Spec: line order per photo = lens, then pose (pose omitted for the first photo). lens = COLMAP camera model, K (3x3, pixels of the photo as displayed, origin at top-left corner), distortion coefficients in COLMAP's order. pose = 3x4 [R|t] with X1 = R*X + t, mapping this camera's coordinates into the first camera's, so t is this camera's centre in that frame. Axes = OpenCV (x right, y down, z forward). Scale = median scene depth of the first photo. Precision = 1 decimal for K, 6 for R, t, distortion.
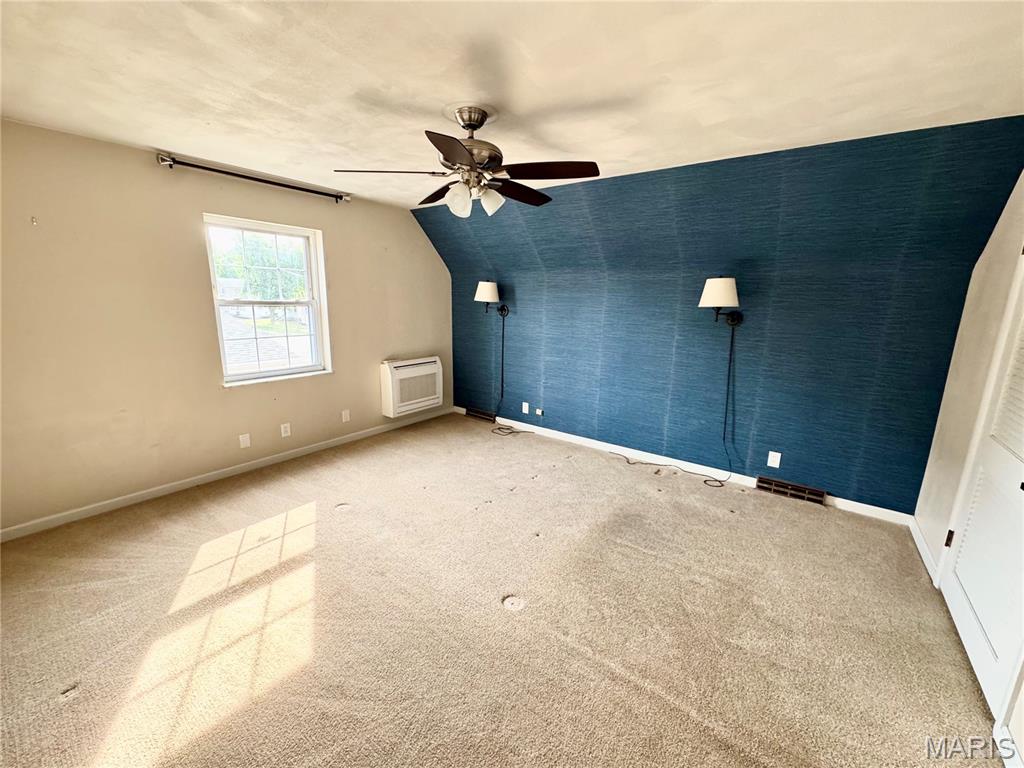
lens RADIAL K [[410.1, 0, 512.6], [0, 410.1, 383.2], [0, 0, 1]] dist [-0.002322, -0.000433]
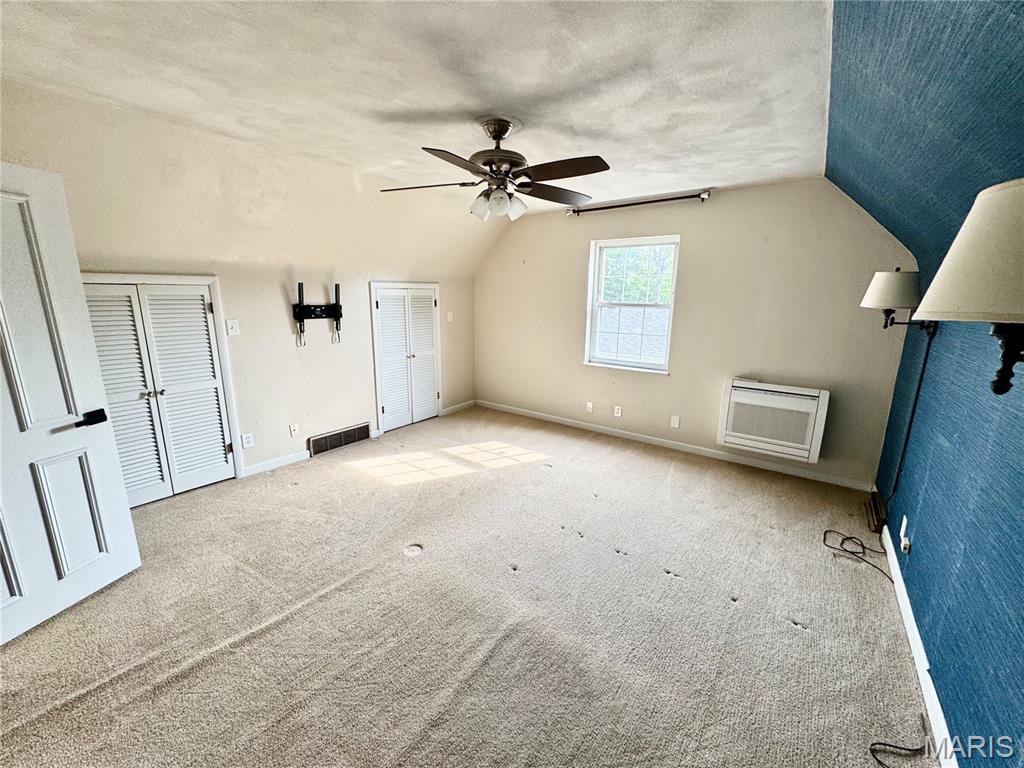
lens RADIAL K [[410.1, 0, 511.4], [0, 410.1, 384.6], [0, 0, 1]] dist [-0.002322, -0.000433]
pose [[0.003150, 0.196390, -0.980521, 0.501620], [-0.216351, 0.957436, 0.191072, -0.100766], [0.976311, 0.211535, 0.045505, 0.522770]]
